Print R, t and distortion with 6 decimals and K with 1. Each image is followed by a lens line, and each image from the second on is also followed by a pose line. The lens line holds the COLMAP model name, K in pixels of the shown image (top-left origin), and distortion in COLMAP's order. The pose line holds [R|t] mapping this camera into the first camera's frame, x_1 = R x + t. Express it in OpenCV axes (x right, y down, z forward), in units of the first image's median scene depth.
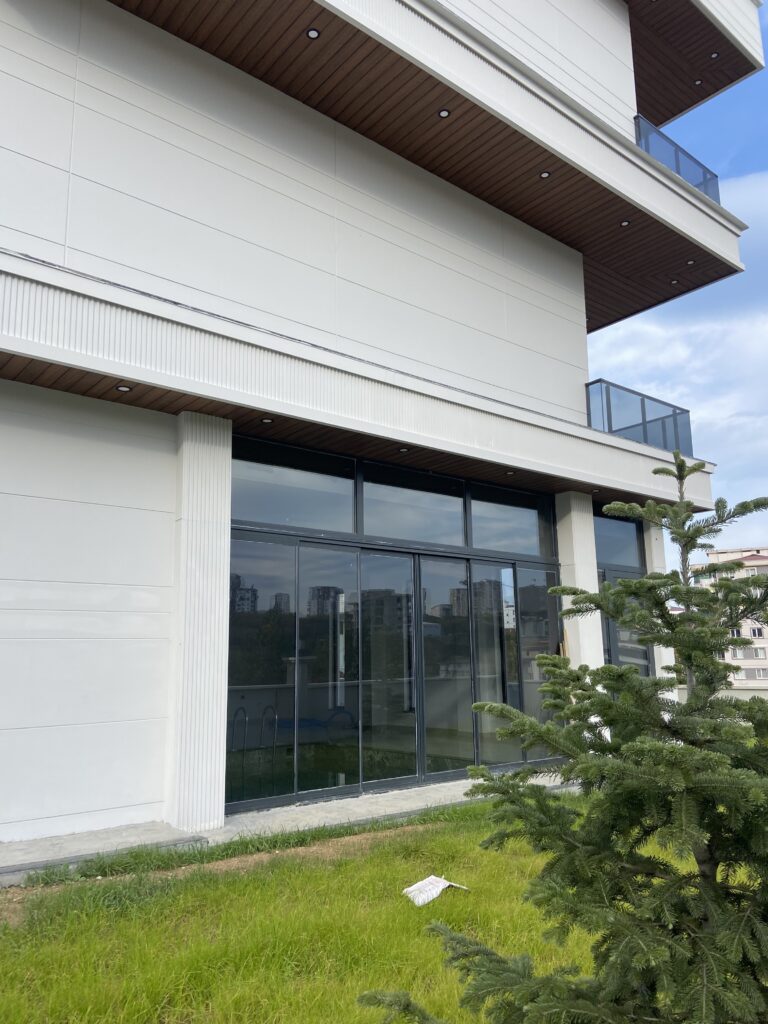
lens RADIAL K [[772.7, 0, 398.2], [0, 772.7, 519.6], [0, 0, 1]] dist [0.108231, -0.158500]
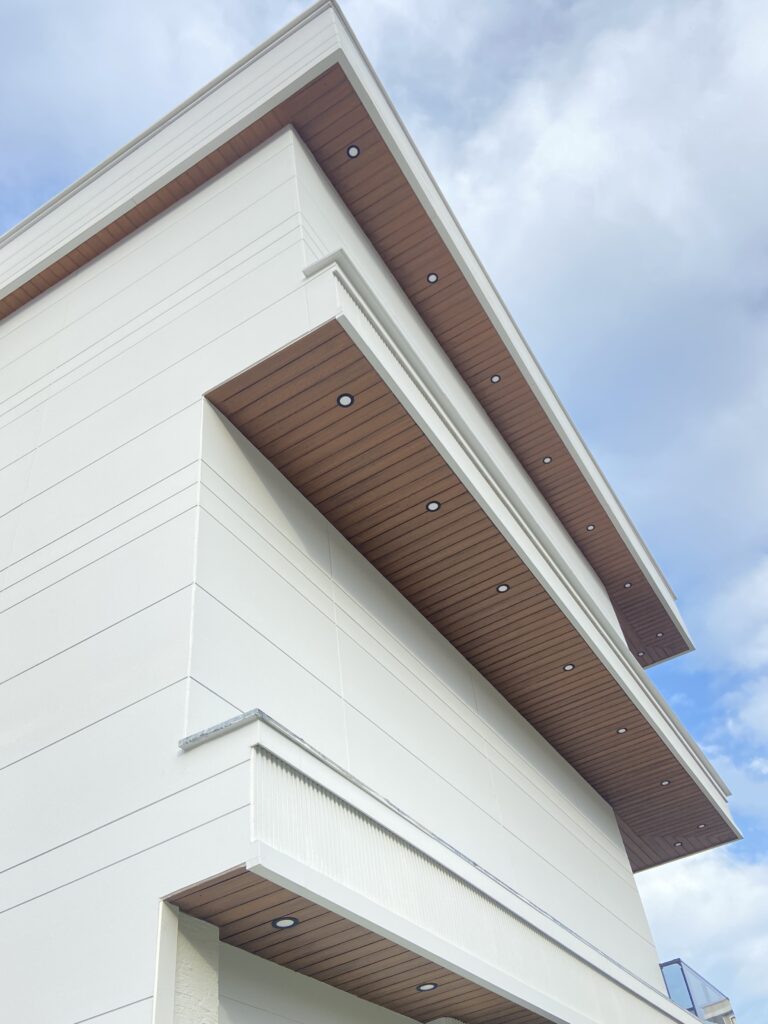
lens RADIAL K [[868.5, 0, 384.0], [0, 868.5, 512.0], [0, 0, 1]] dist [0.060019, -0.002481]
pose [[0.941530, 0.161556, 0.295672, -0.553049], [0.039444, 0.818661, -0.572921, -0.046578], [-0.334613, 0.551085, 0.764421, 0.109112]]
